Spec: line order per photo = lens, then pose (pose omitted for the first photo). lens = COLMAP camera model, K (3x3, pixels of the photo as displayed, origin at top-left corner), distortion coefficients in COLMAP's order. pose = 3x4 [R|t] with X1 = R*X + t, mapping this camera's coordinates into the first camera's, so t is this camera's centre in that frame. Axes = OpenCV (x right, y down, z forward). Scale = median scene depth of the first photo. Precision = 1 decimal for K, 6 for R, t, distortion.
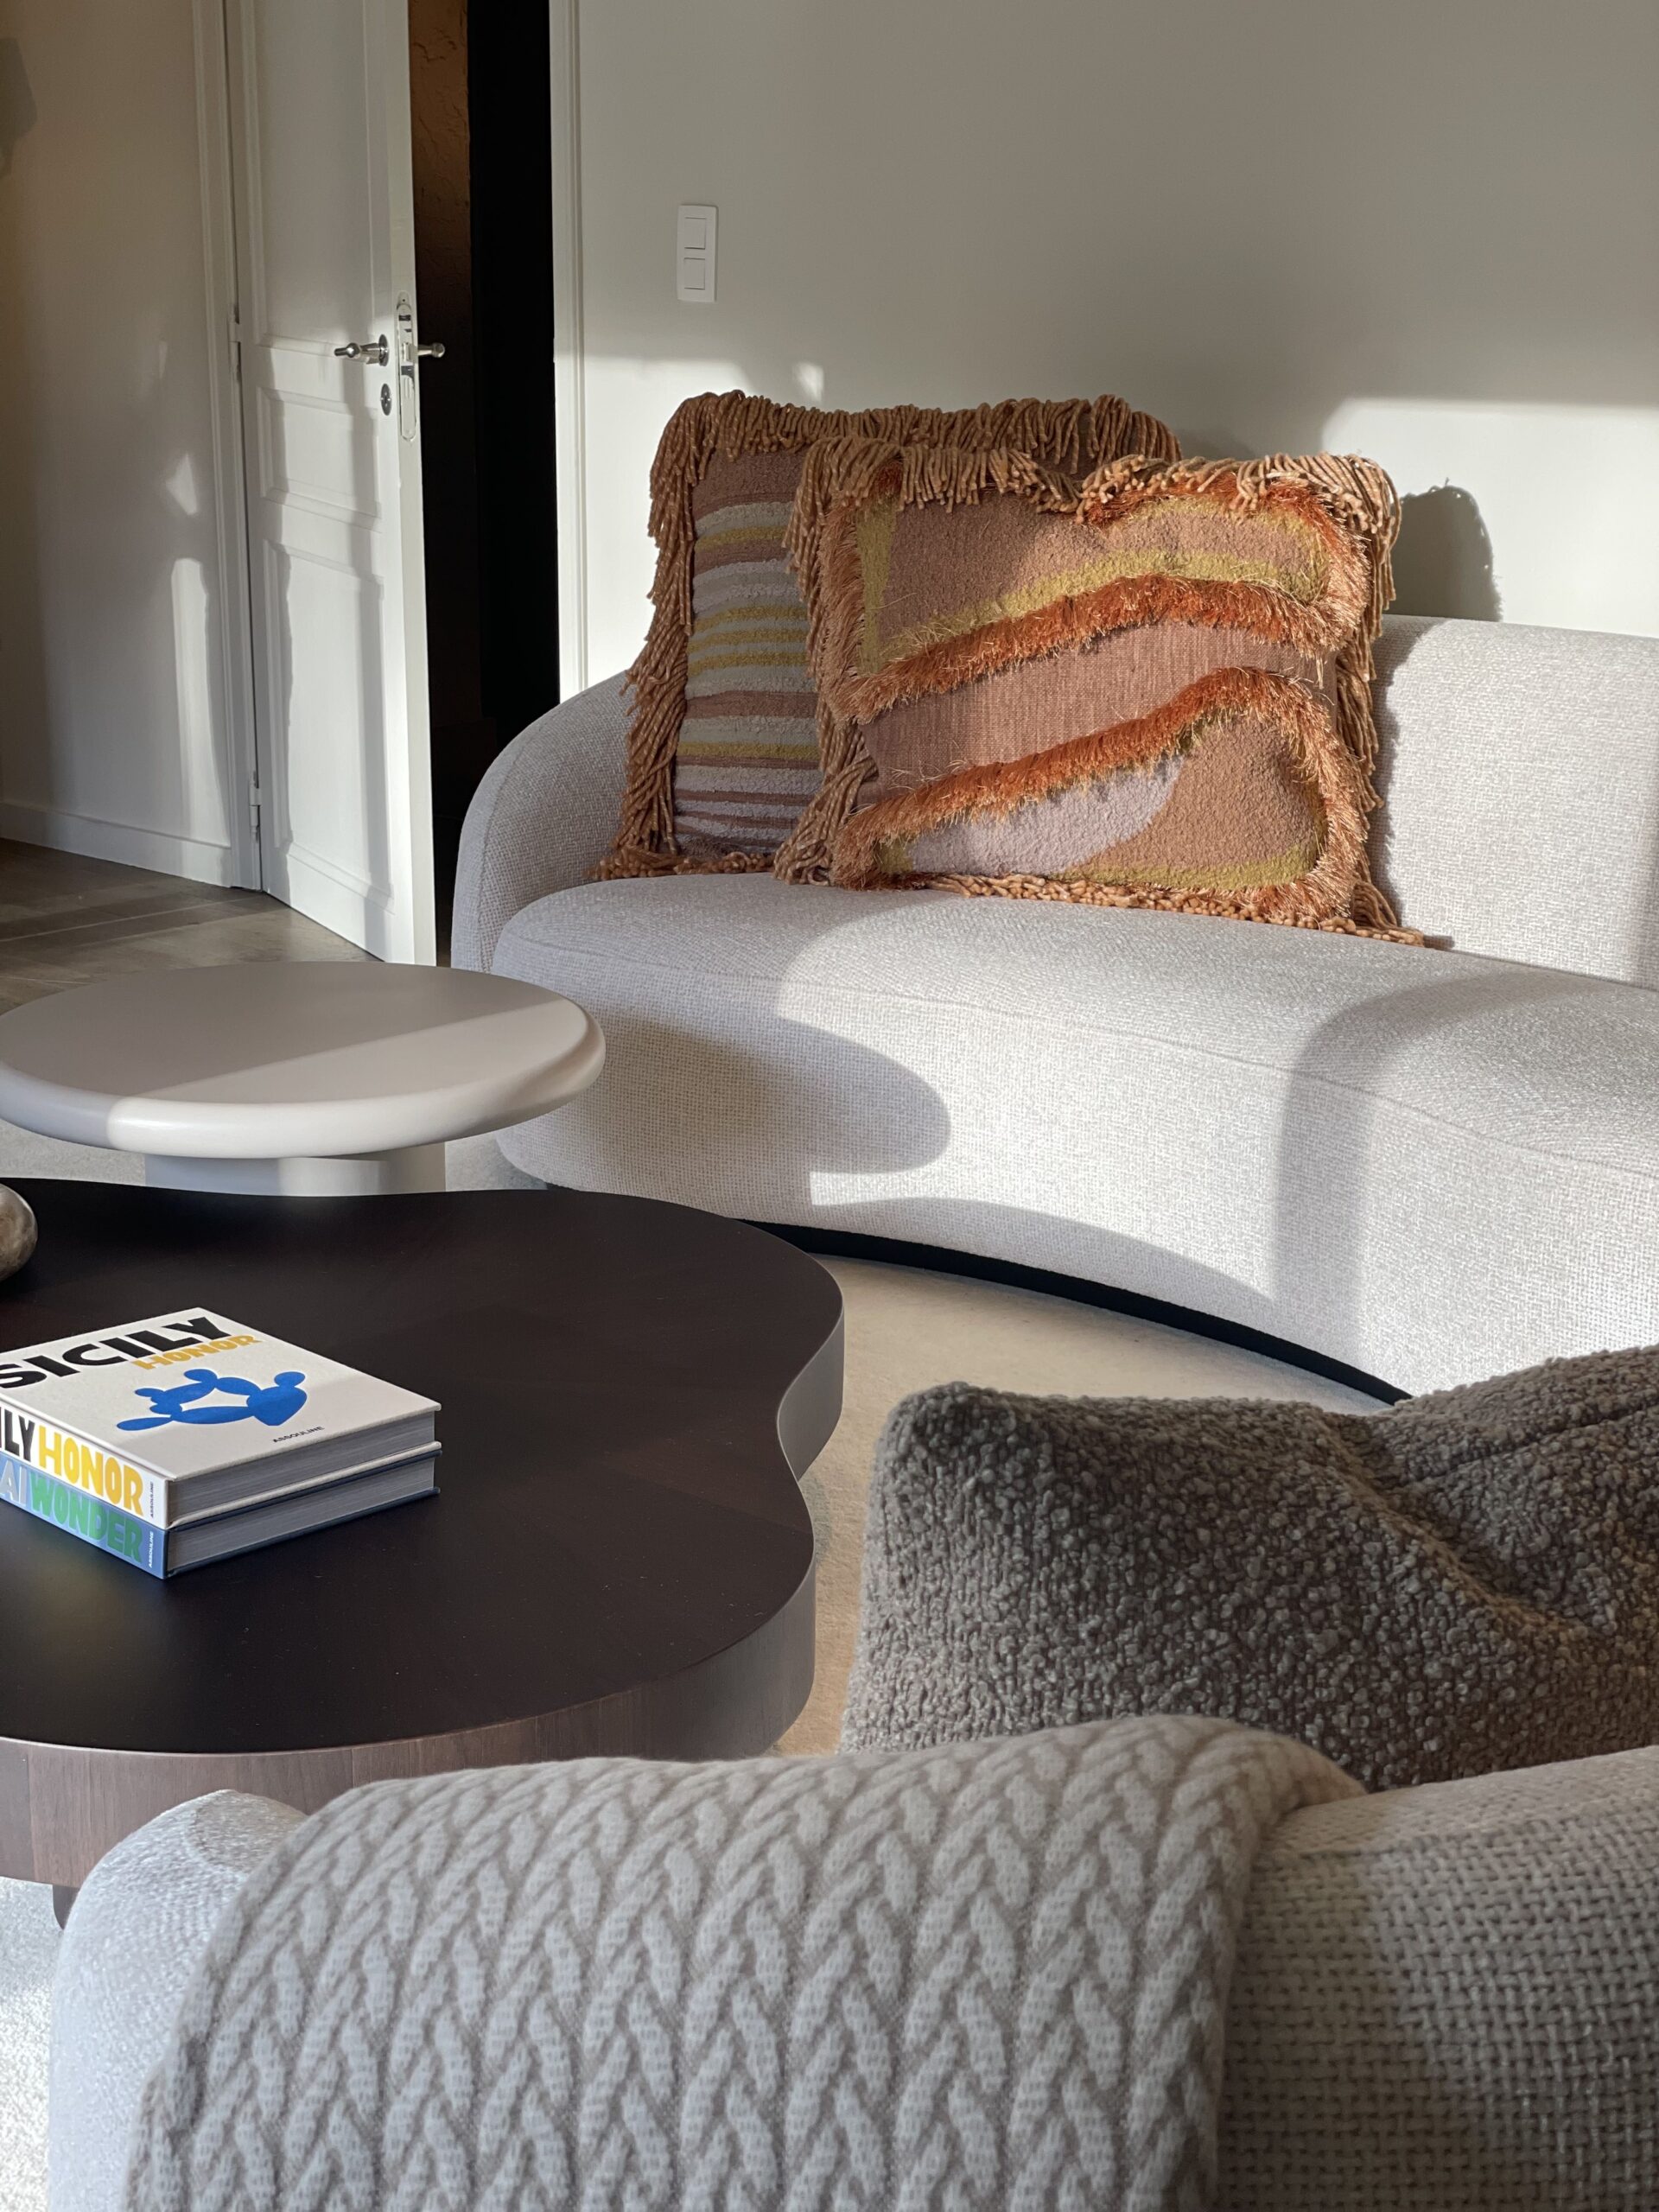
lens RADIAL K [[3311.0, 0, 829.5], [0, 3311.0, 1106.0], [0, 0, 1]] dist [0.094826, -0.008667]
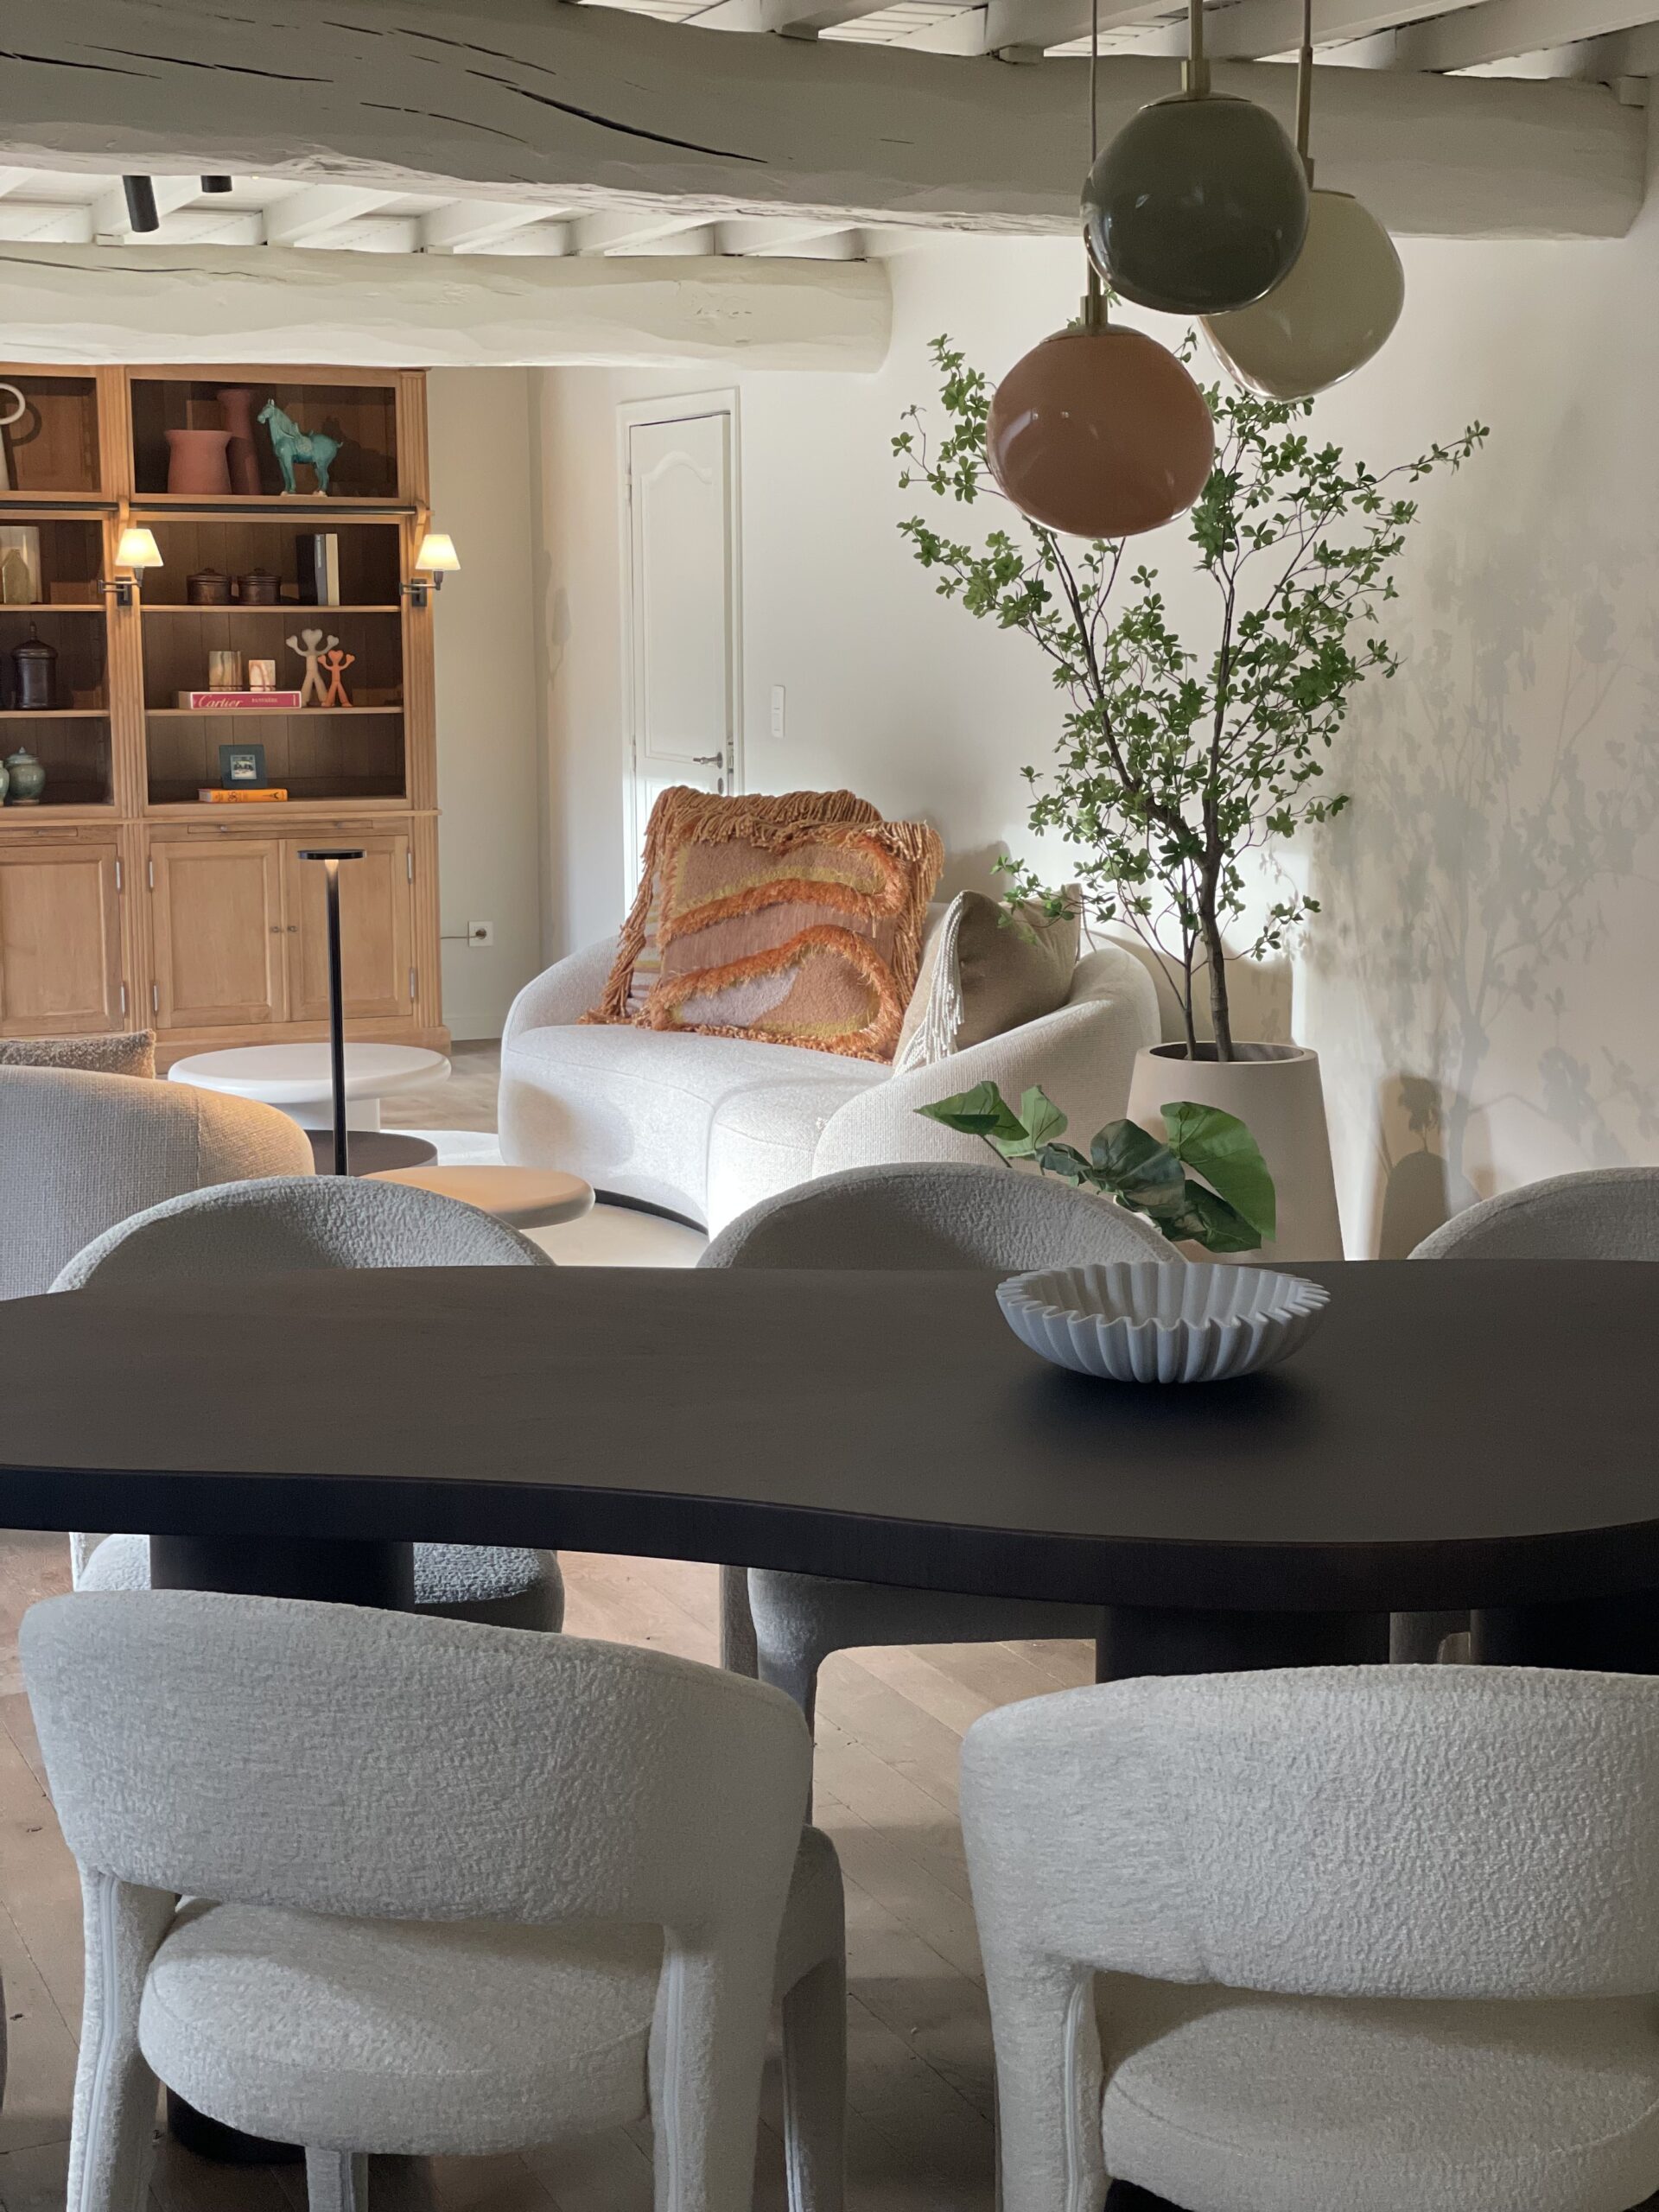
lens RADIAL K [[3311.0, 0, 829.5], [0, 3311.0, 1106.0], [0, 0, 1]] dist [0.094826, -0.008667]
pose [[0.917848, 0.047392, -0.394093, 0.894560], [-0.090625, 0.991644, -0.091815, 0.154490], [0.386448, 0.119987, 0.914473, -0.785399]]
